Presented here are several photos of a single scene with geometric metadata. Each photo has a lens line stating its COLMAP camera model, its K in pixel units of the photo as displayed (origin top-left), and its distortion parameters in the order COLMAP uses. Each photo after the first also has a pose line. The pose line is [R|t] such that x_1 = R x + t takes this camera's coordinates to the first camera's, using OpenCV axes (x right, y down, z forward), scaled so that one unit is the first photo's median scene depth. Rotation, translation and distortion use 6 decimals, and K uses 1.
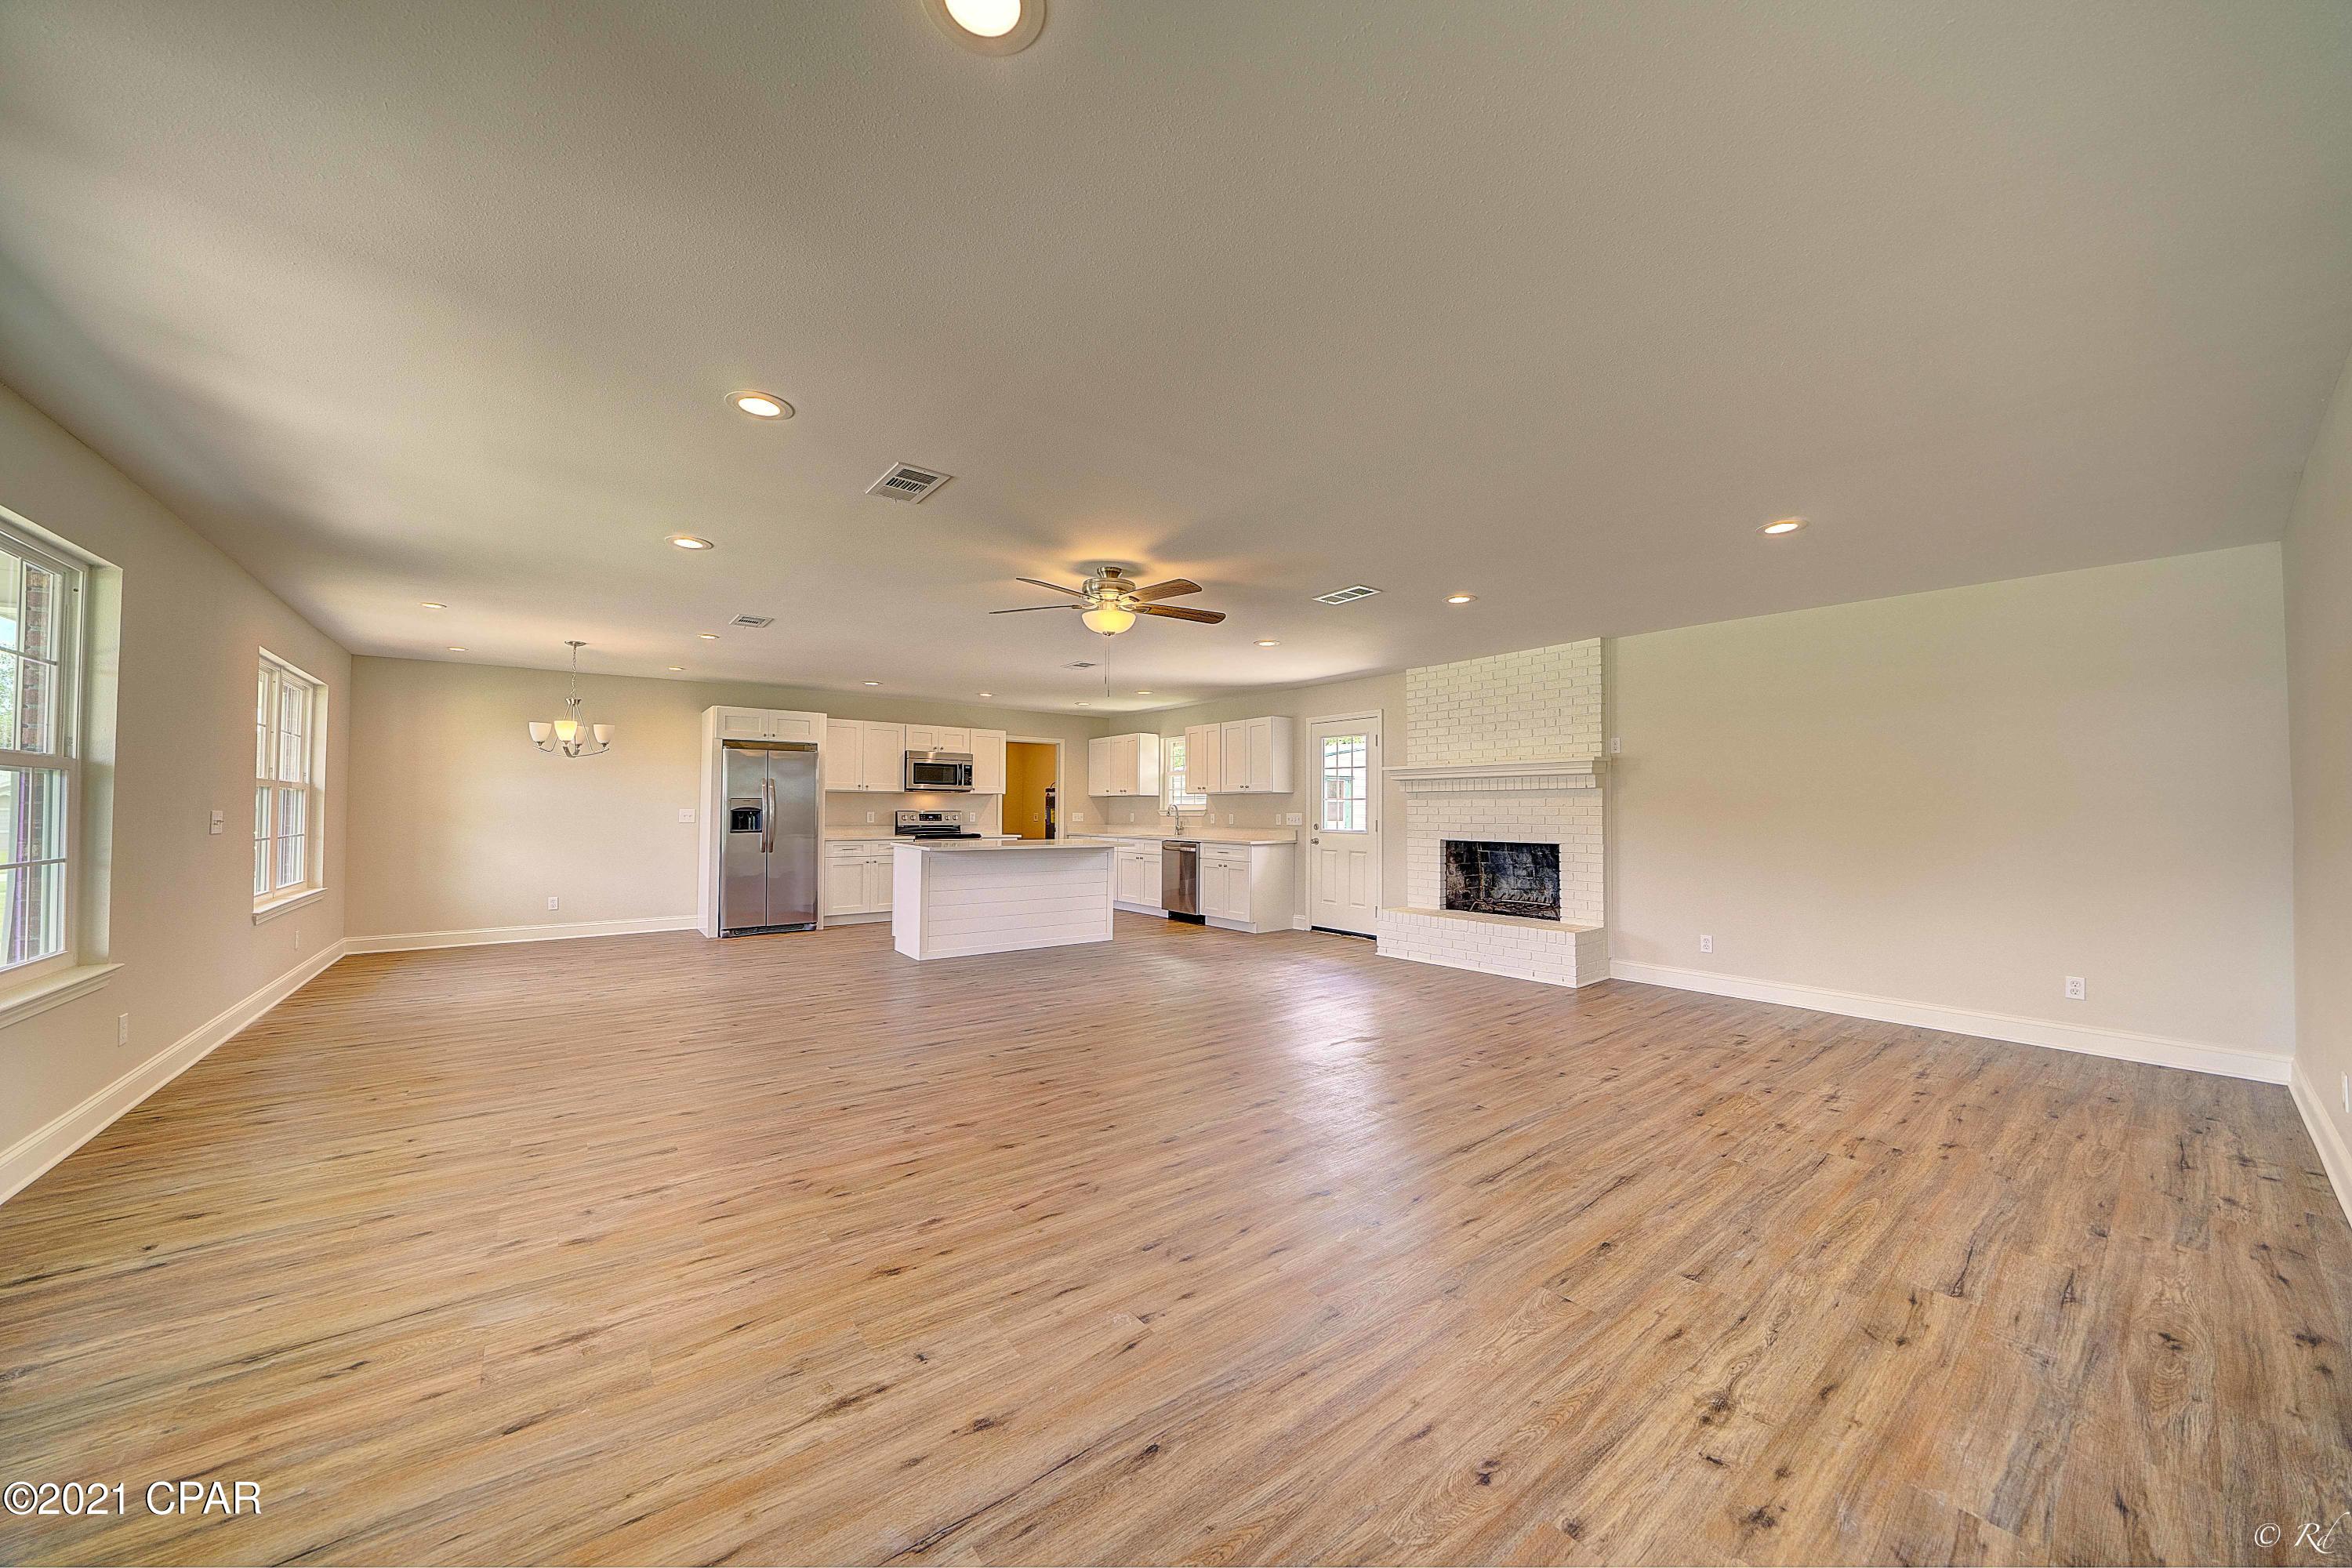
lens RADIAL K [[812.6, 0, 1173.4], [0, 812.6, 787.7], [0, 0, 1]] dist [-0.025963, 0.002627]
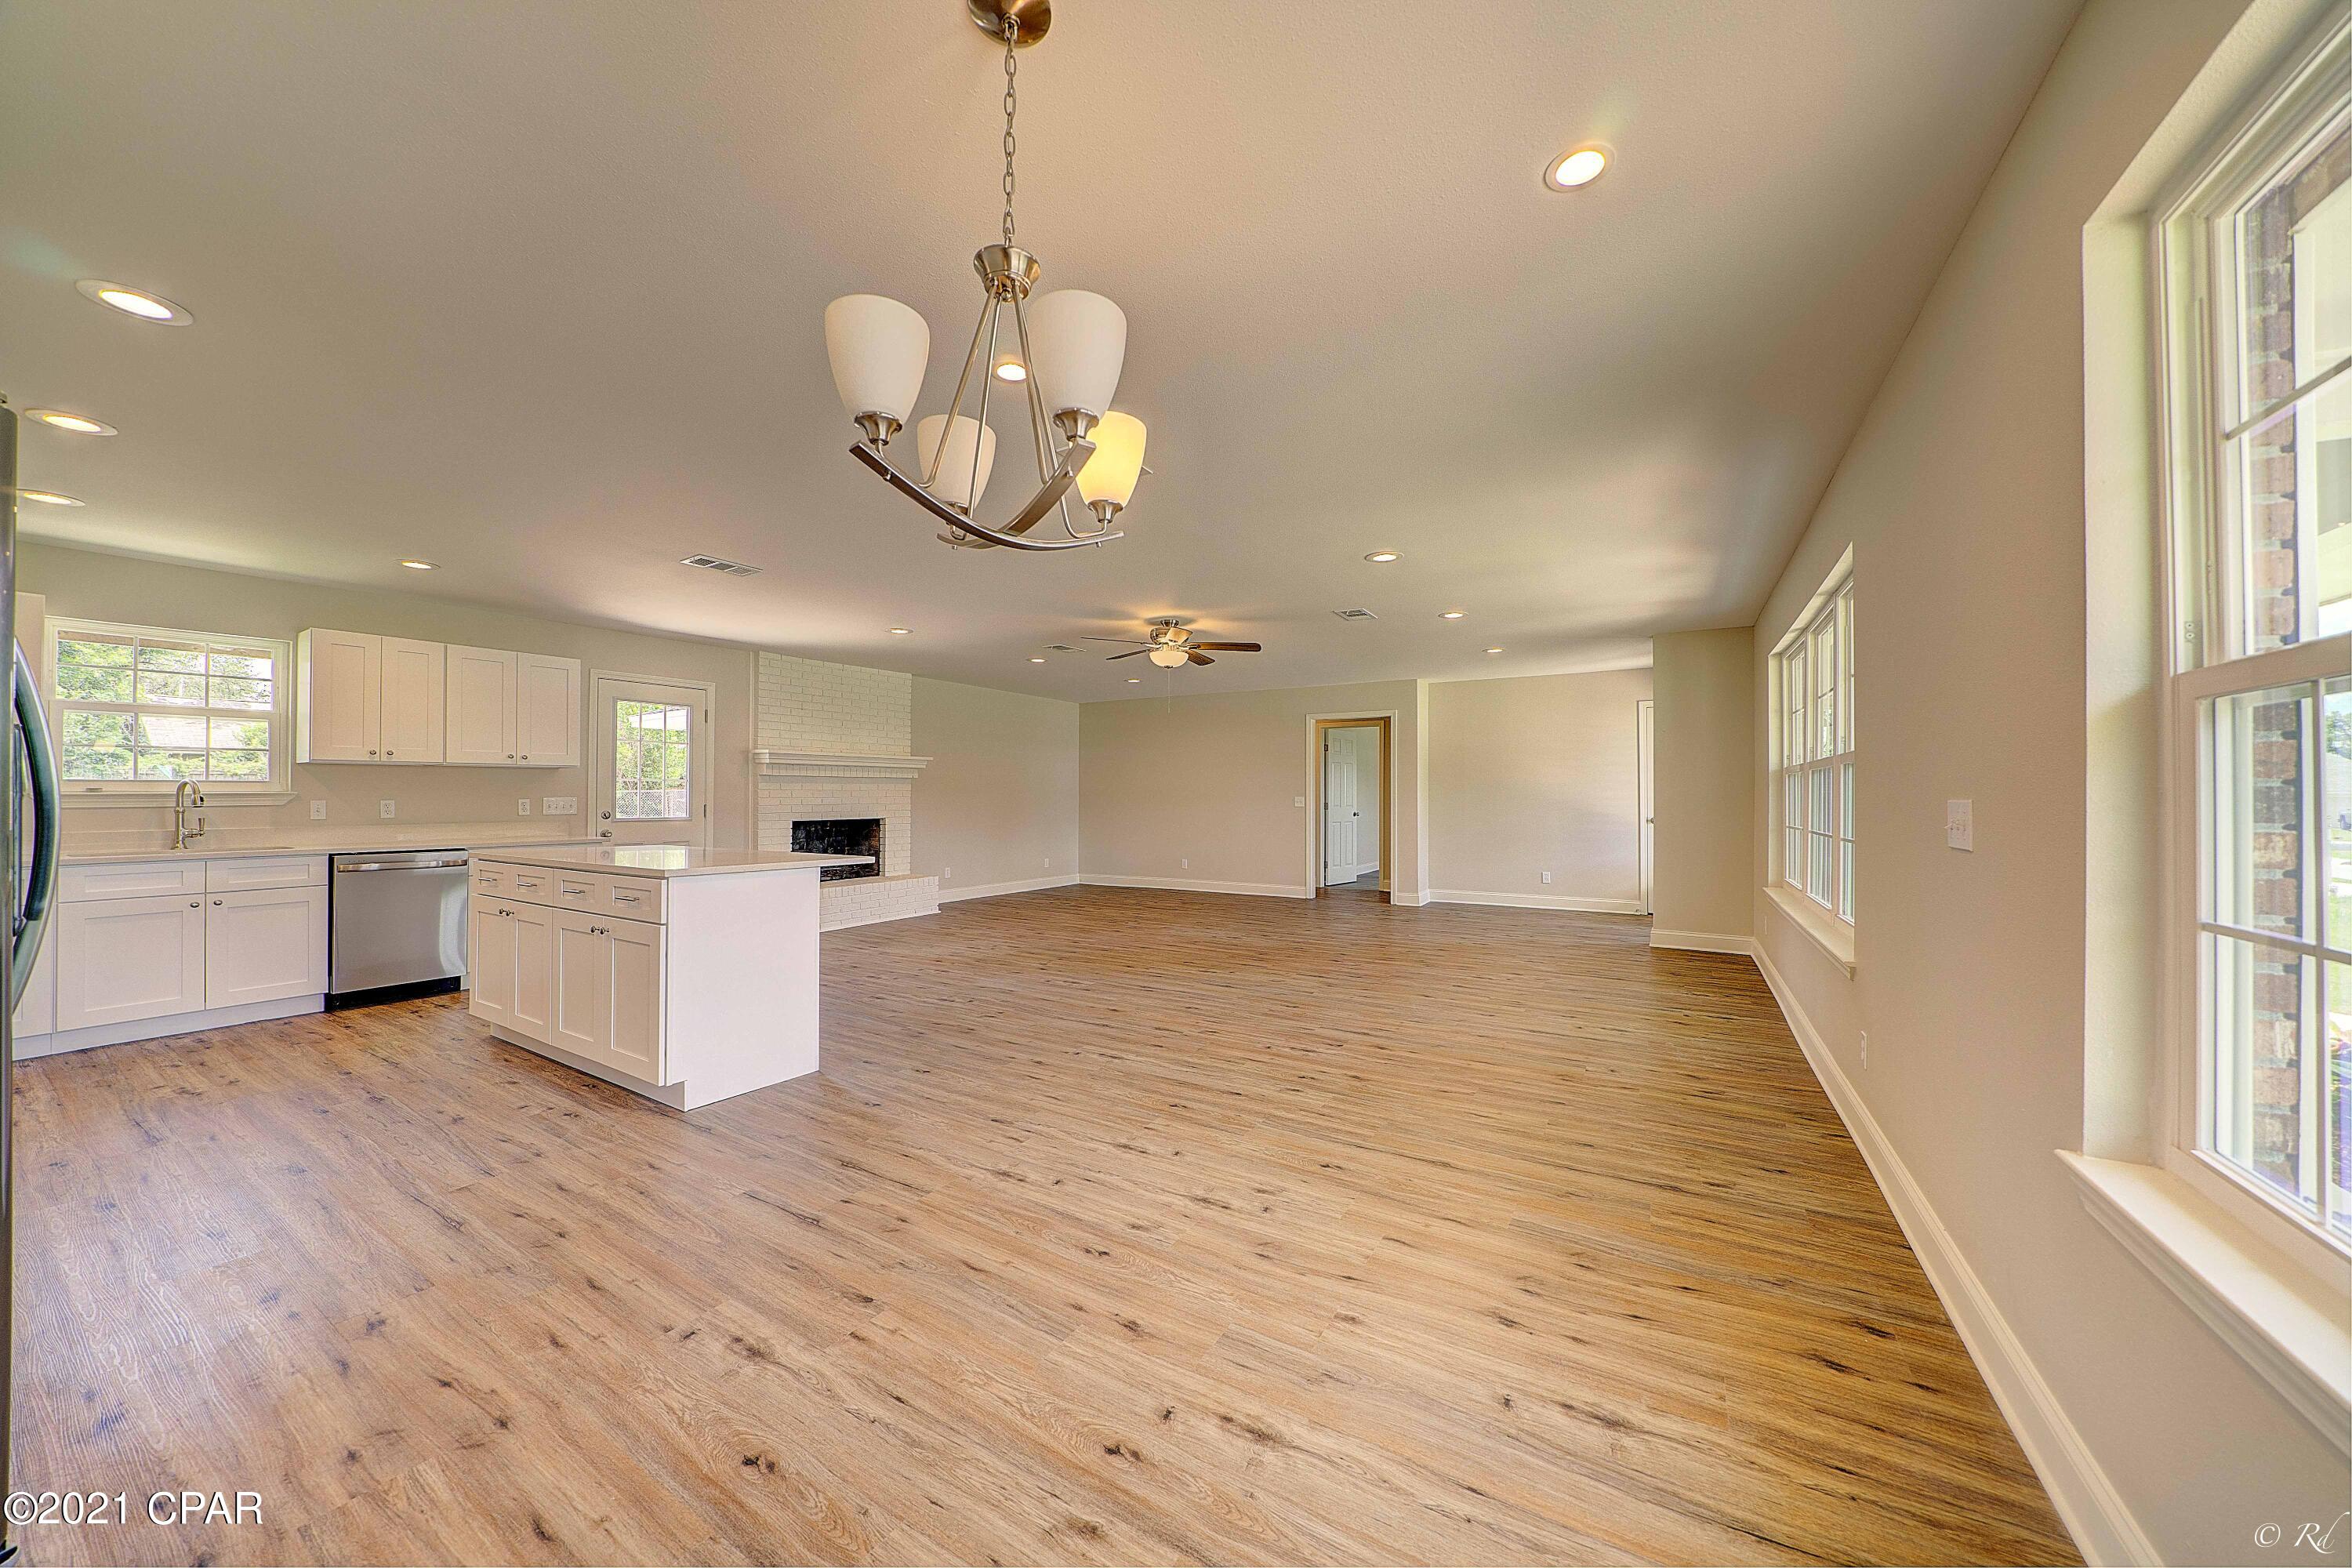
lens RADIAL K [[812.6, 0, 1173.4], [0, 812.6, 787.7], [0, 0, 1]] dist [-0.025963, 0.002627]
pose [[-0.355372, 0.004522, 0.934714, -0.776362], [-0.026271, 0.999545, -0.014824, 0.021014], [-0.934356, -0.029823, -0.355092, 0.832888]]
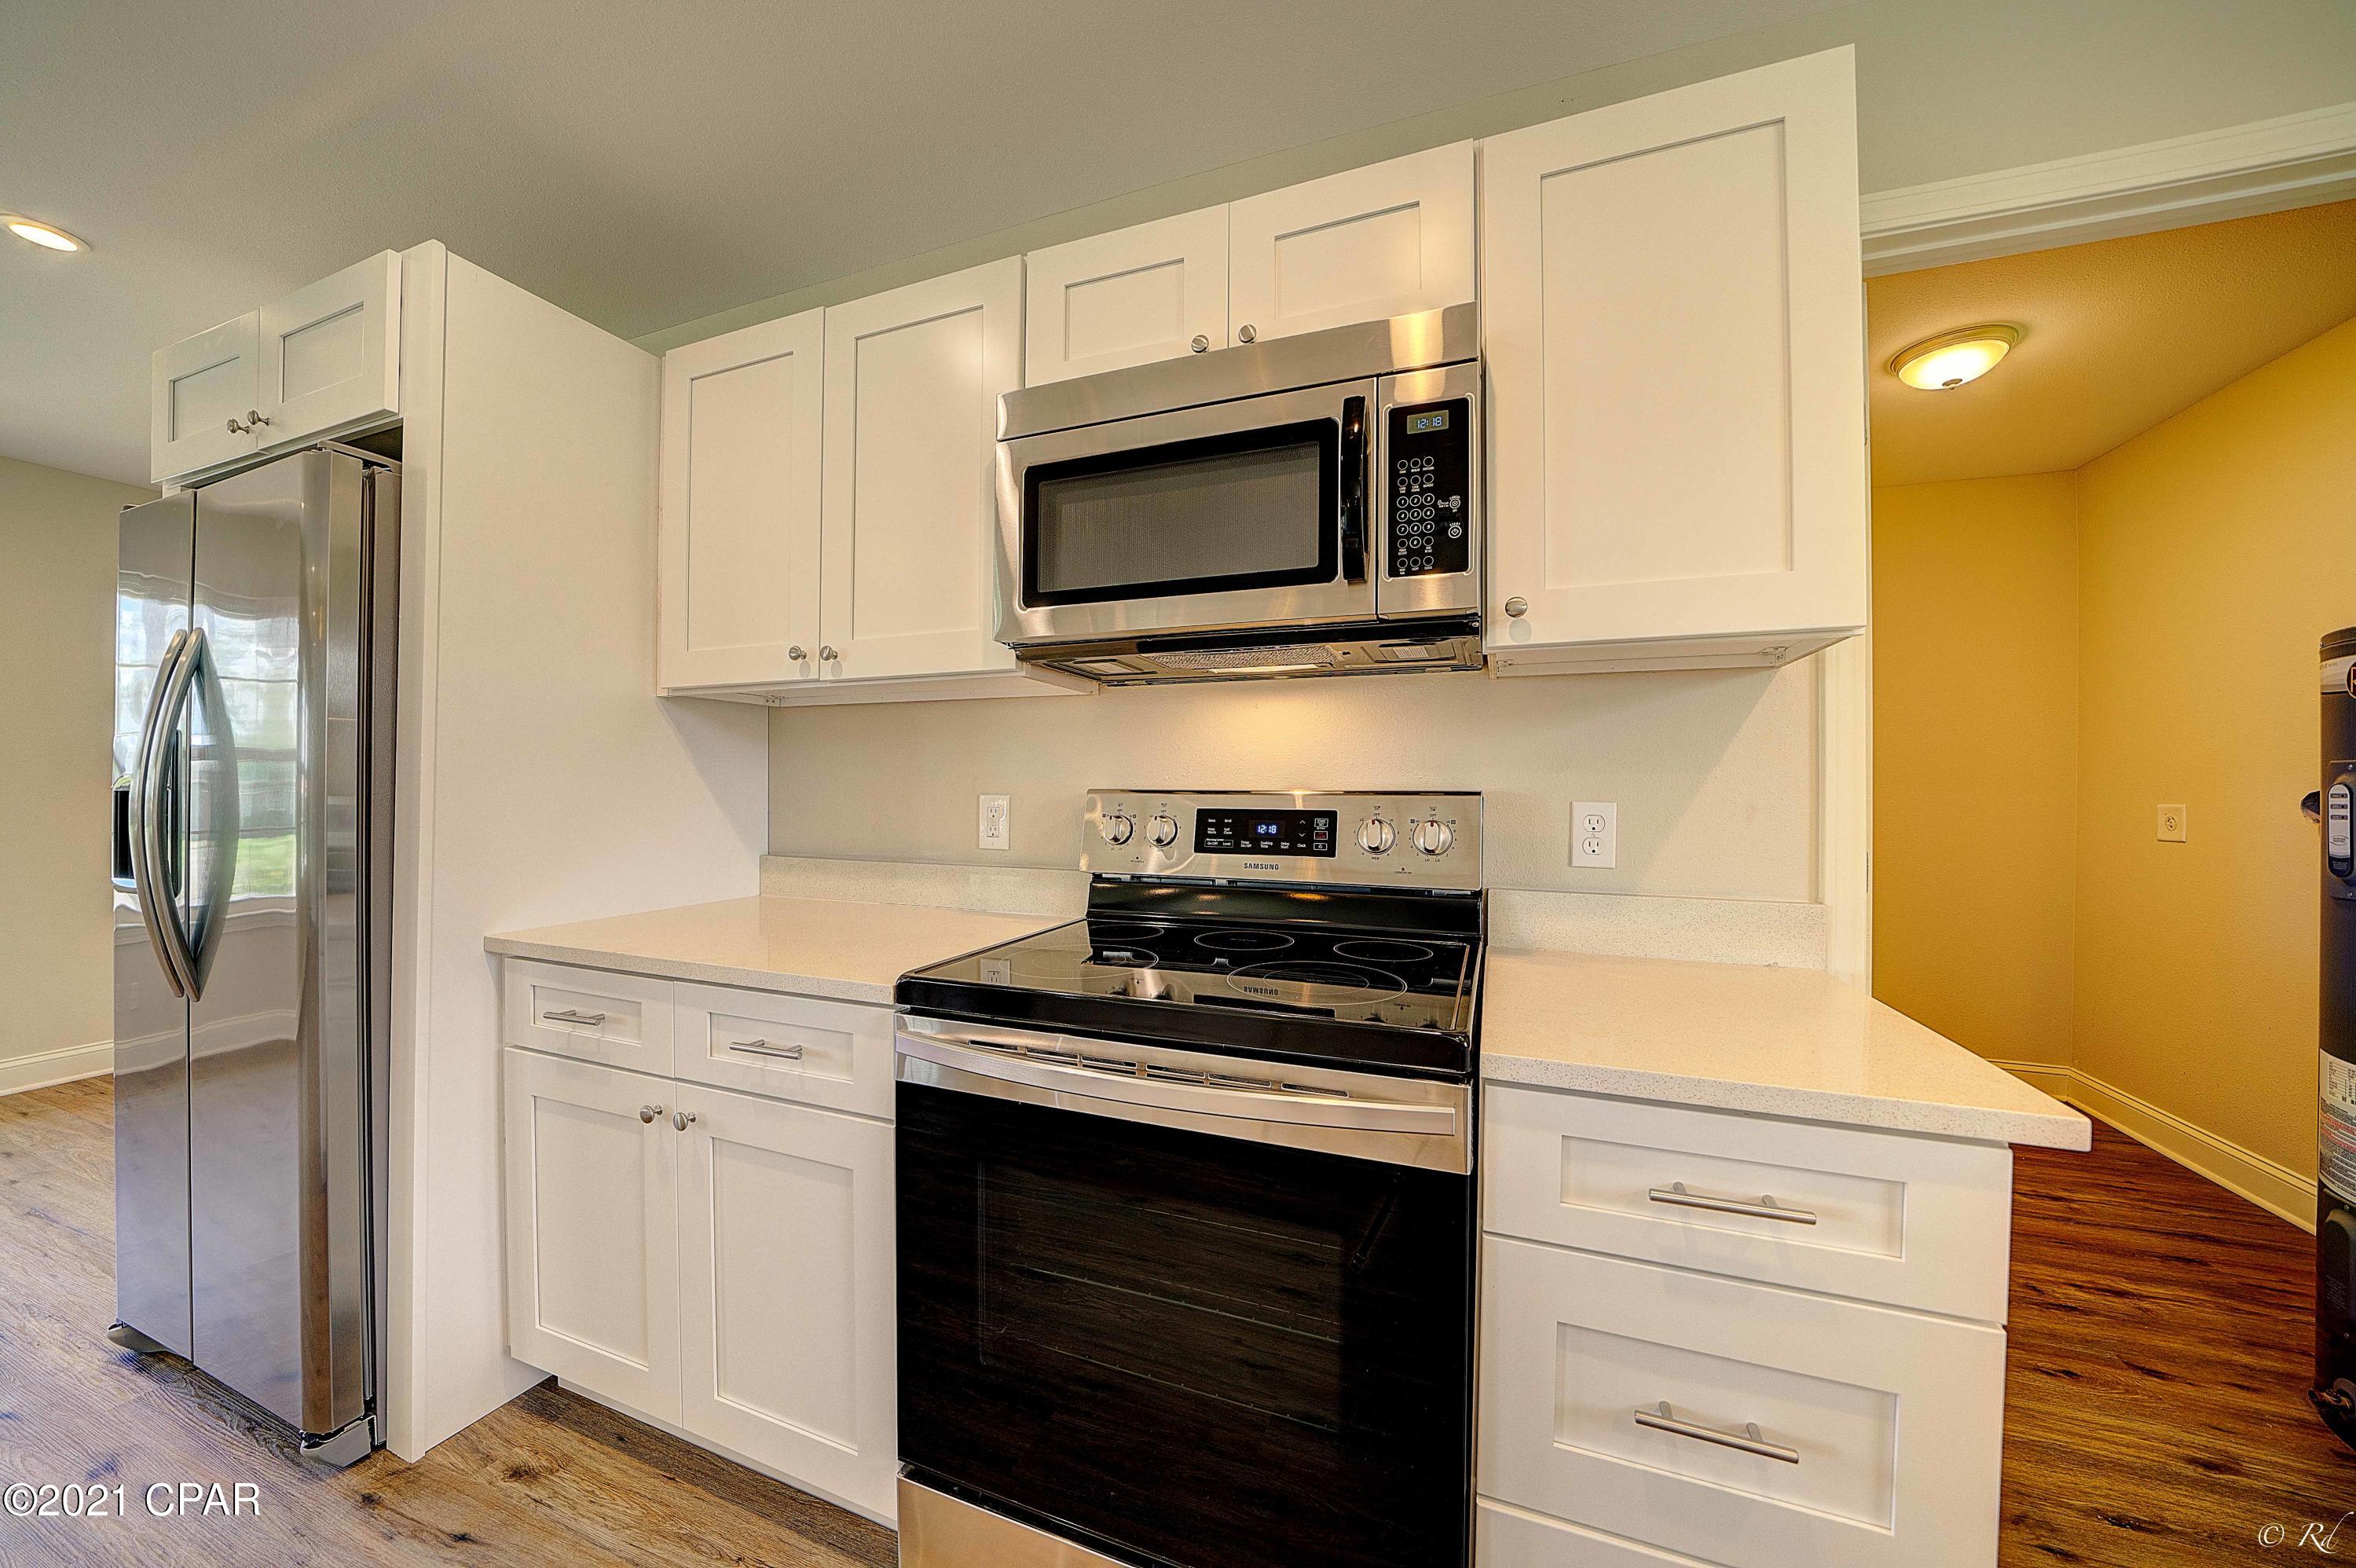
lens RADIAL K [[813.9, 0, 1175.4], [0, 813.9, 787.7], [0, 0, 1]] dist [-0.025963, 0.002627]
pose [[0.512816, -0.001071, -0.858498, -0.214523], [0.022965, 0.999658, 0.012471, 0.032043], [0.858191, -0.026110, 0.512666, 1.135182]]
